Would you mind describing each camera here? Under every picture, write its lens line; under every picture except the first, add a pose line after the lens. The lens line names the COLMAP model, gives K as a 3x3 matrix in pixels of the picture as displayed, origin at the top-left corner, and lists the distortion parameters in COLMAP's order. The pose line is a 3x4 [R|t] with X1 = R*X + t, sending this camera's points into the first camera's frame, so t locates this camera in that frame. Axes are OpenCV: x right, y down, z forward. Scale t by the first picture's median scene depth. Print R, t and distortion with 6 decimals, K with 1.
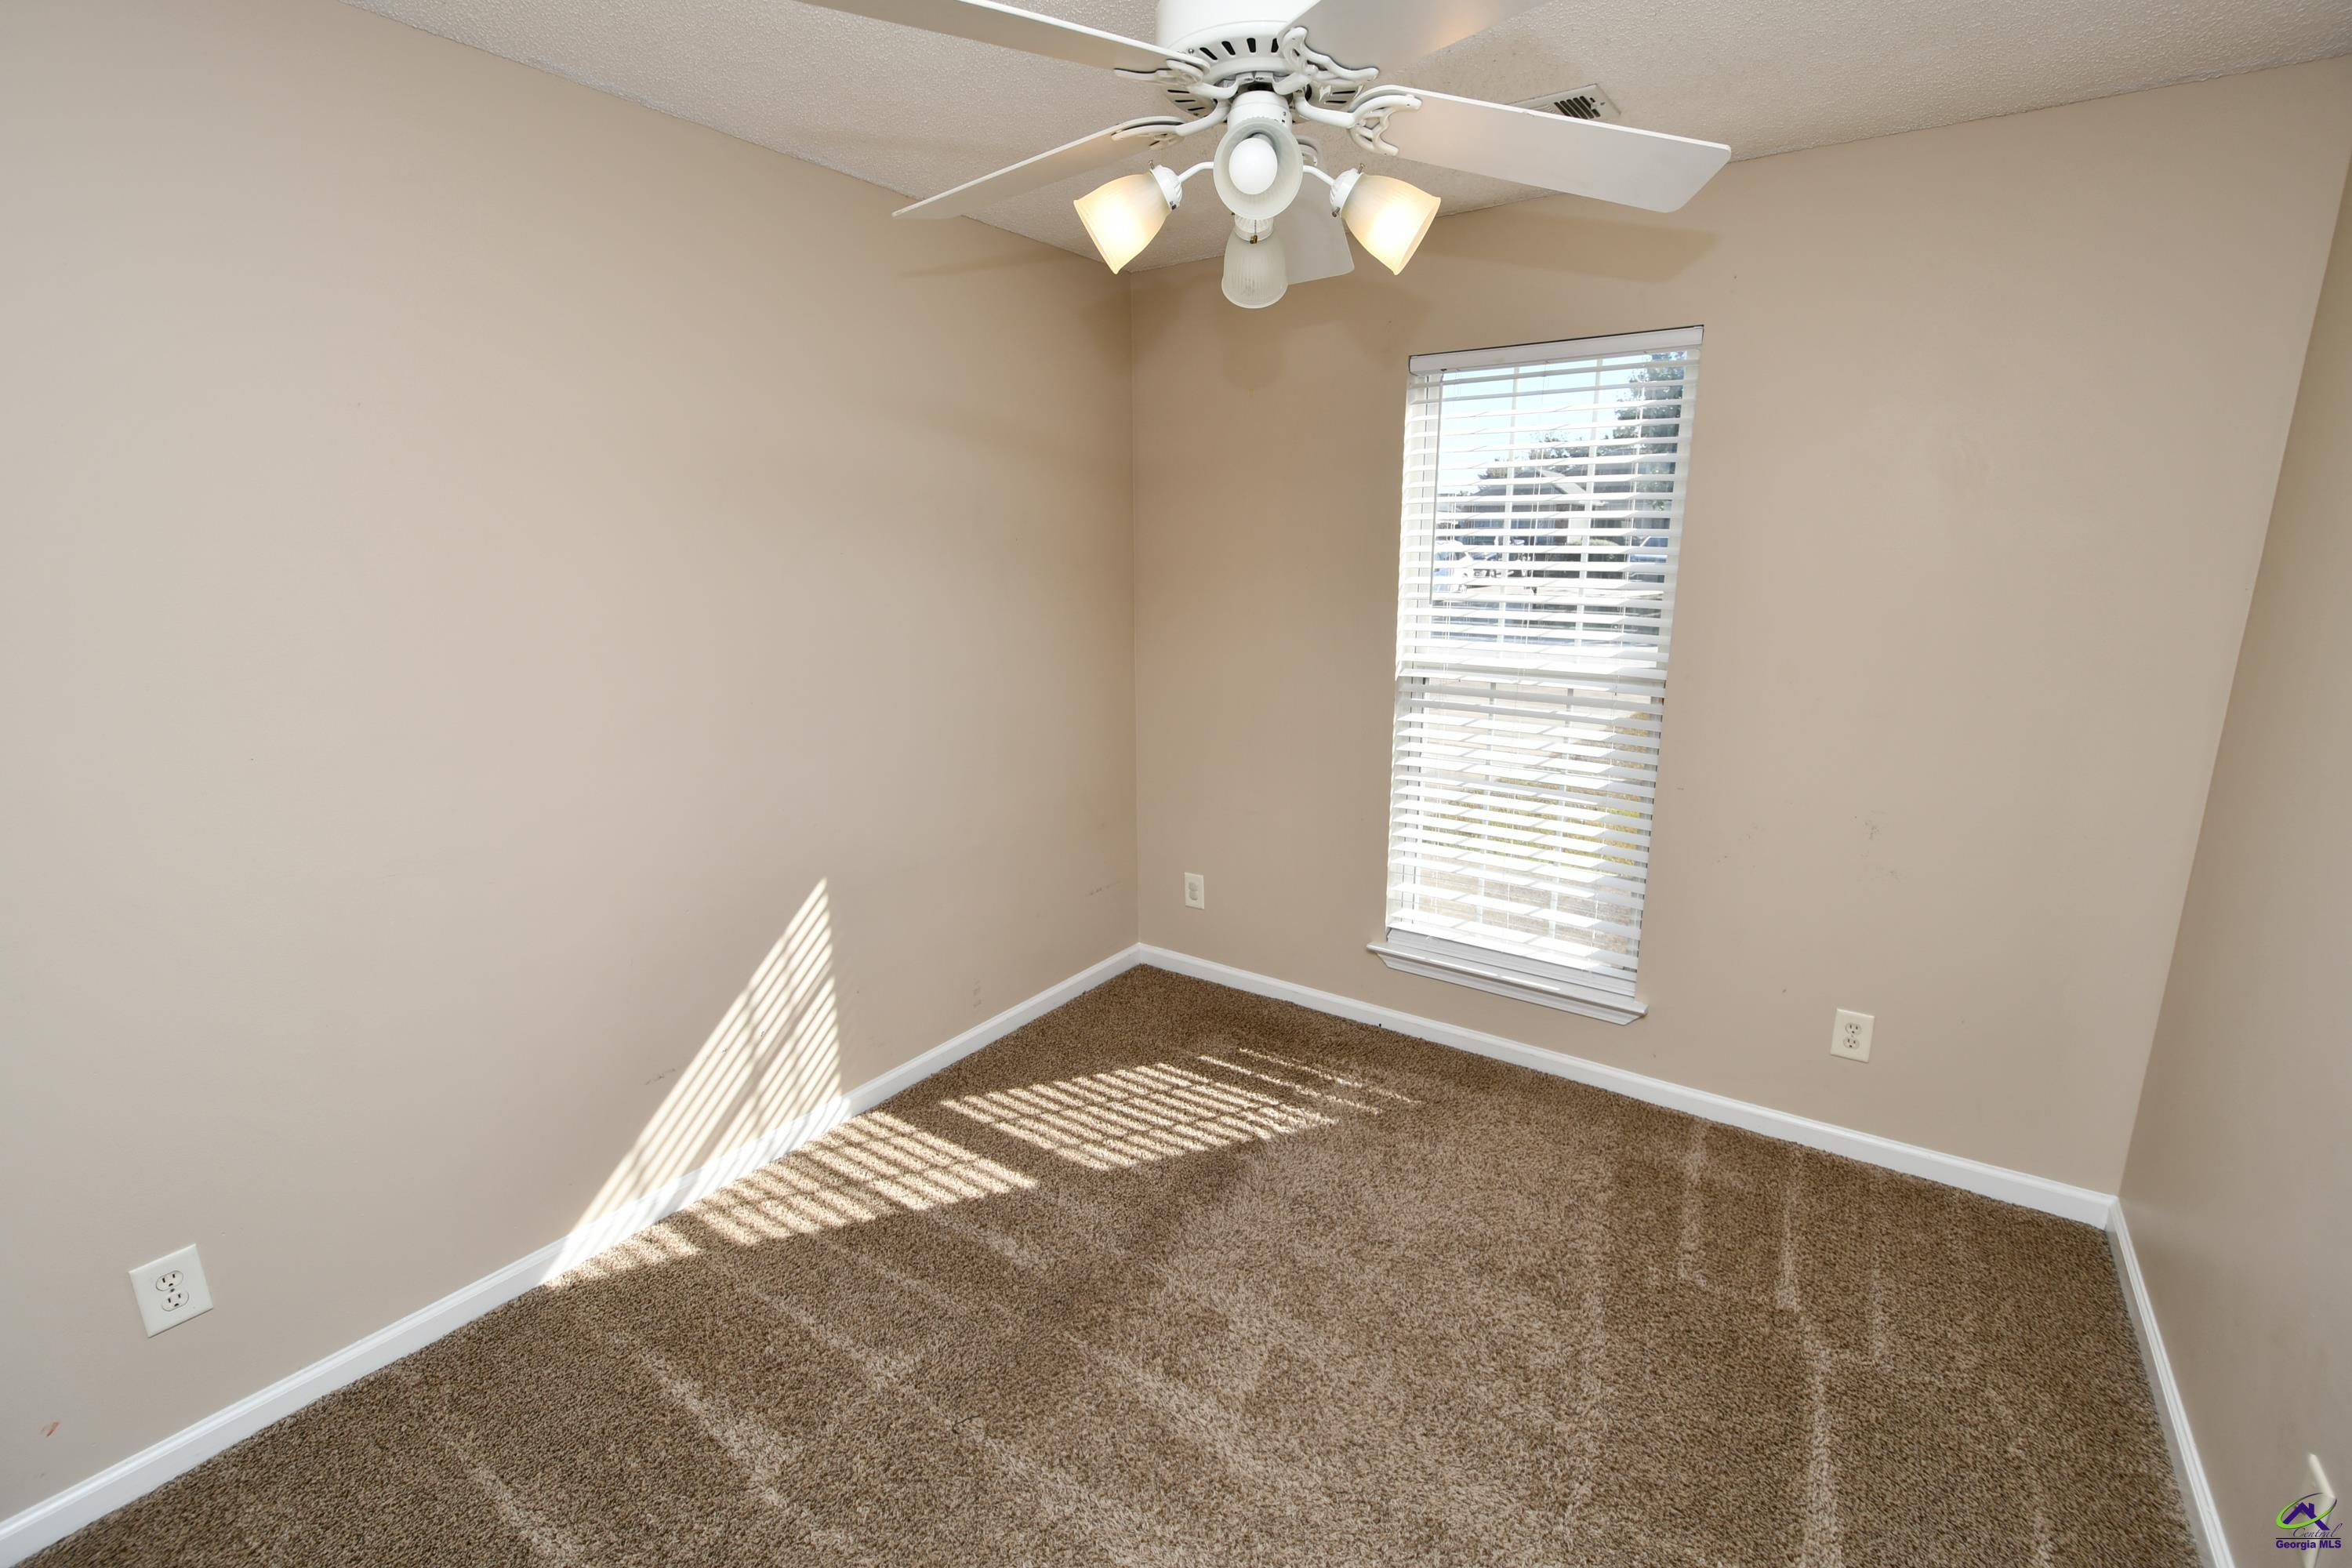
lens RADIAL K [[1028.3, 0, 1191.4], [0, 1028.3, 788.4], [0, 0, 1]] dist [-0.002150, -0.000714]
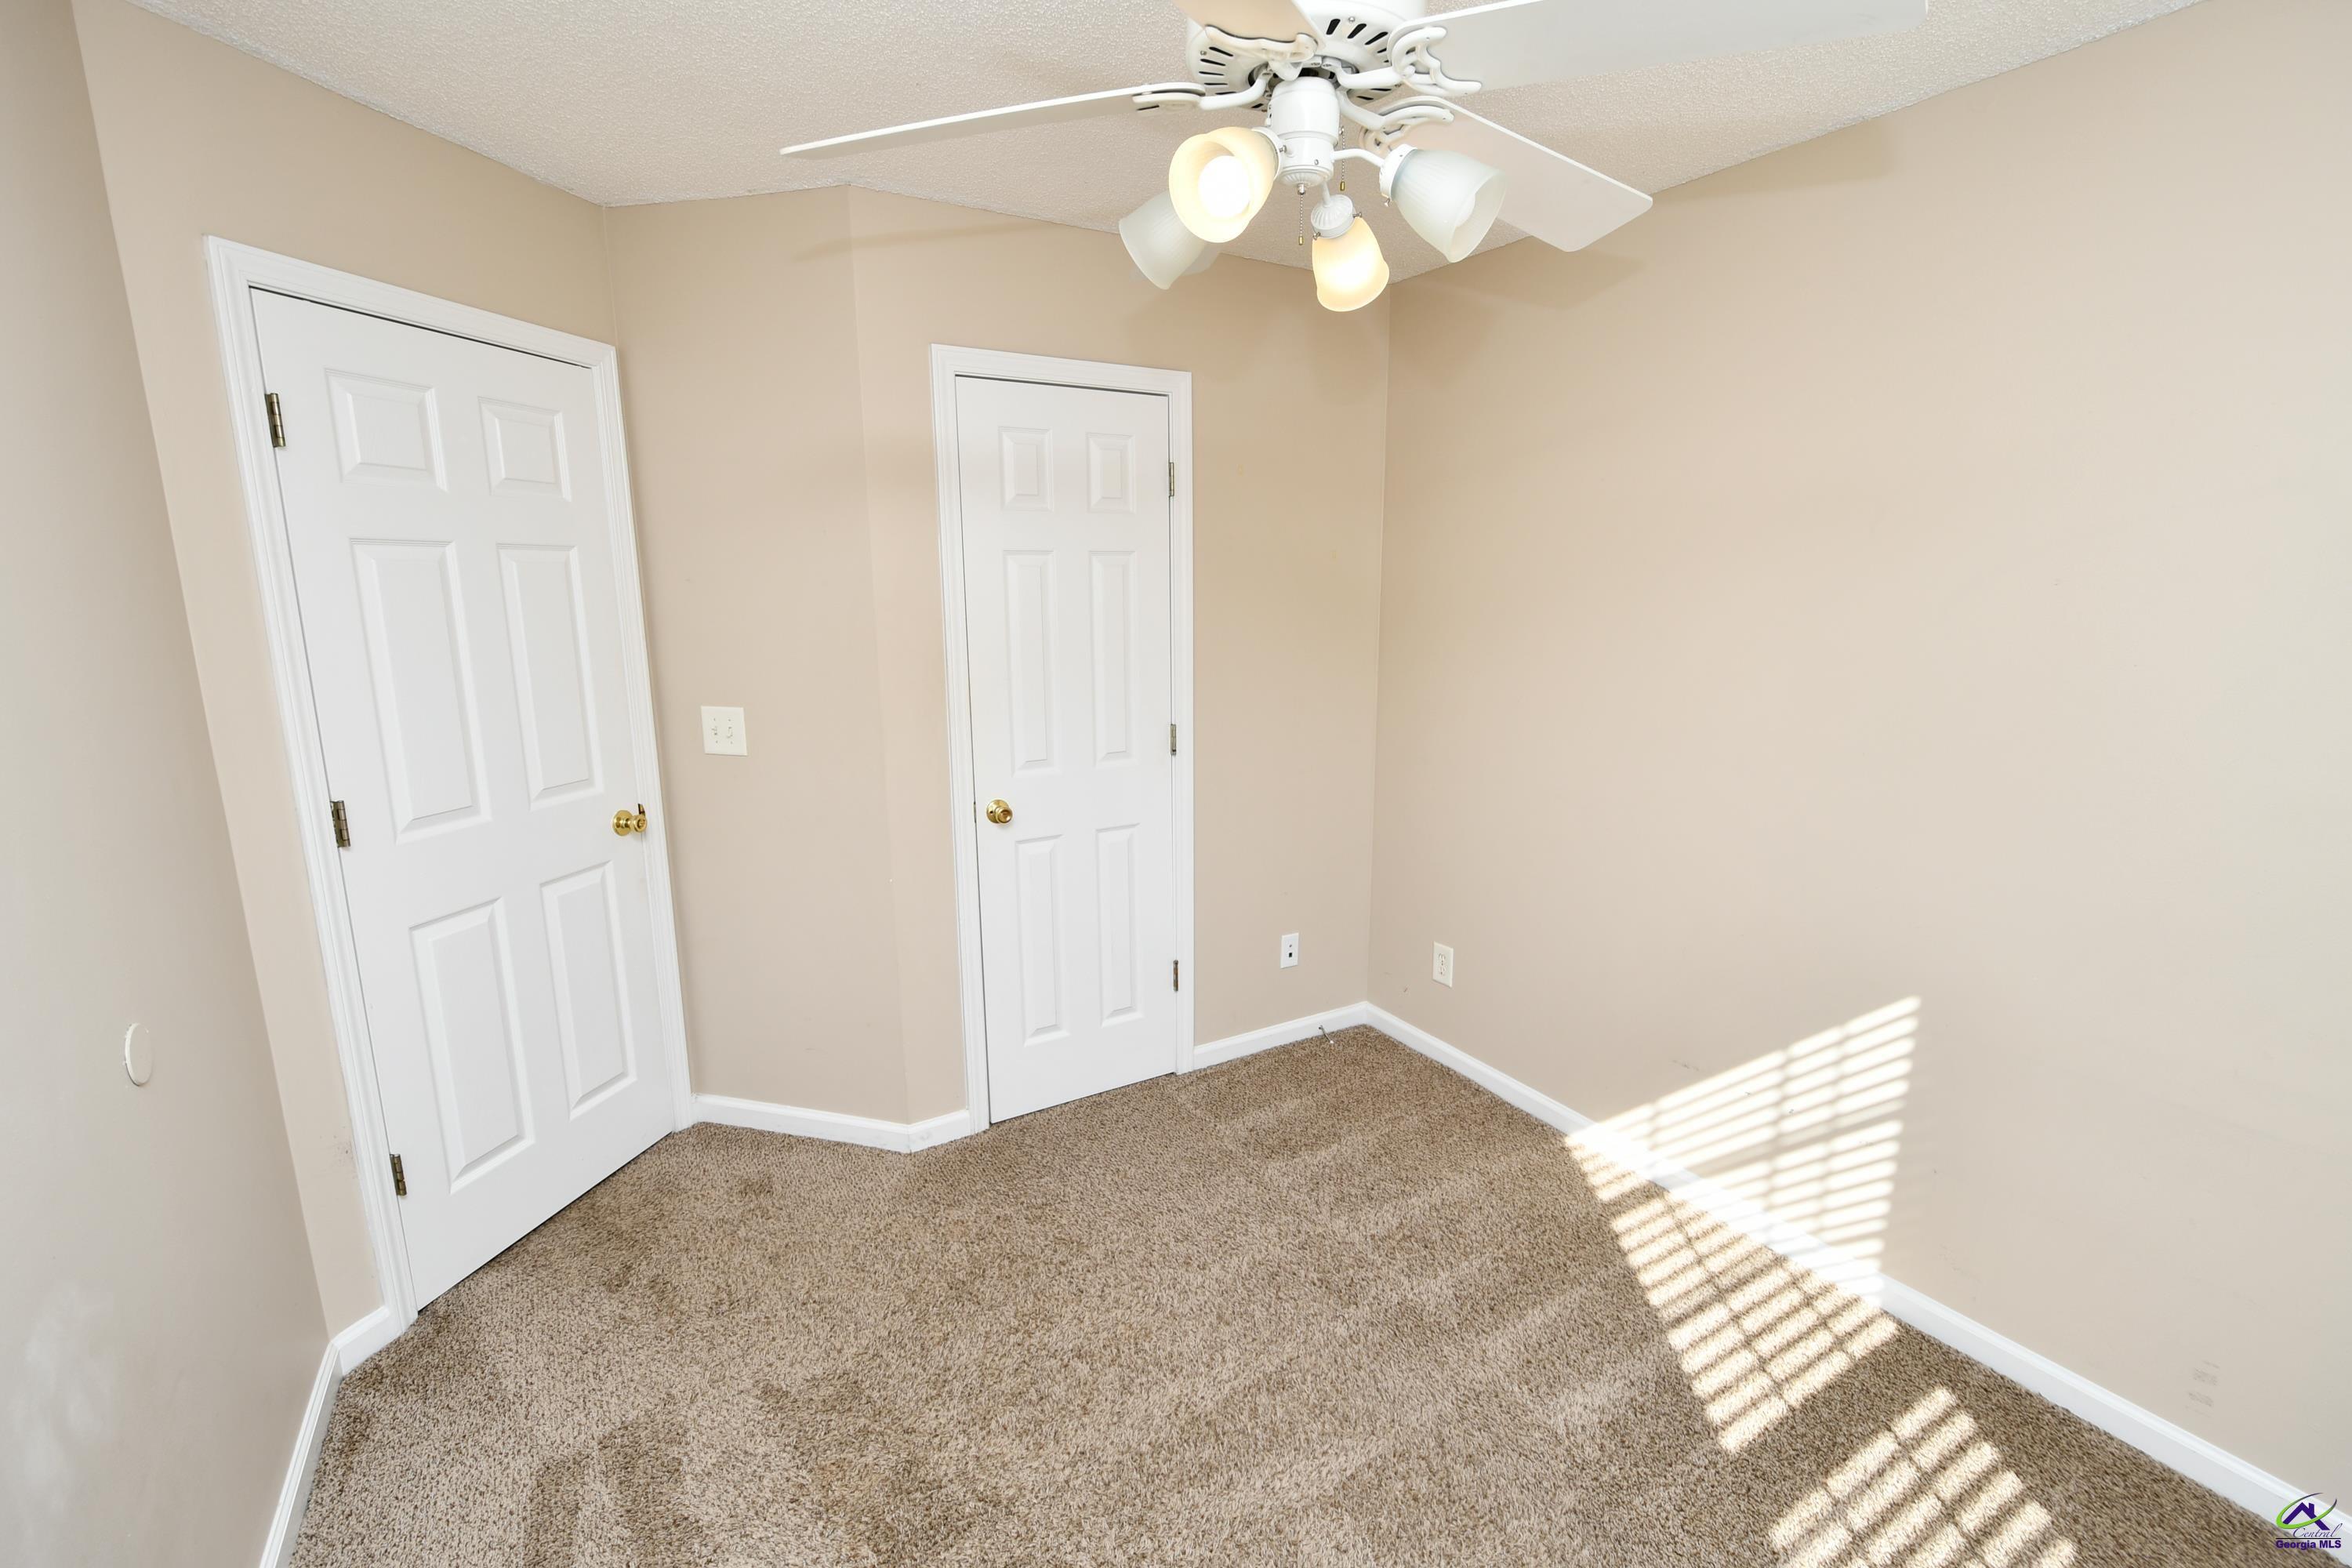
lens RADIAL K [[1034.7, 0, 1192.3], [0, 1034.7, 781.8], [0, 0, 1]] dist [0.014794, -0.015446]
pose [[-0.413554, 0.176319, -0.893244, 0.560690], [-0.207030, 0.937160, 0.280839, -0.177184], [0.886629, 0.301070, -0.351062, 0.765371]]
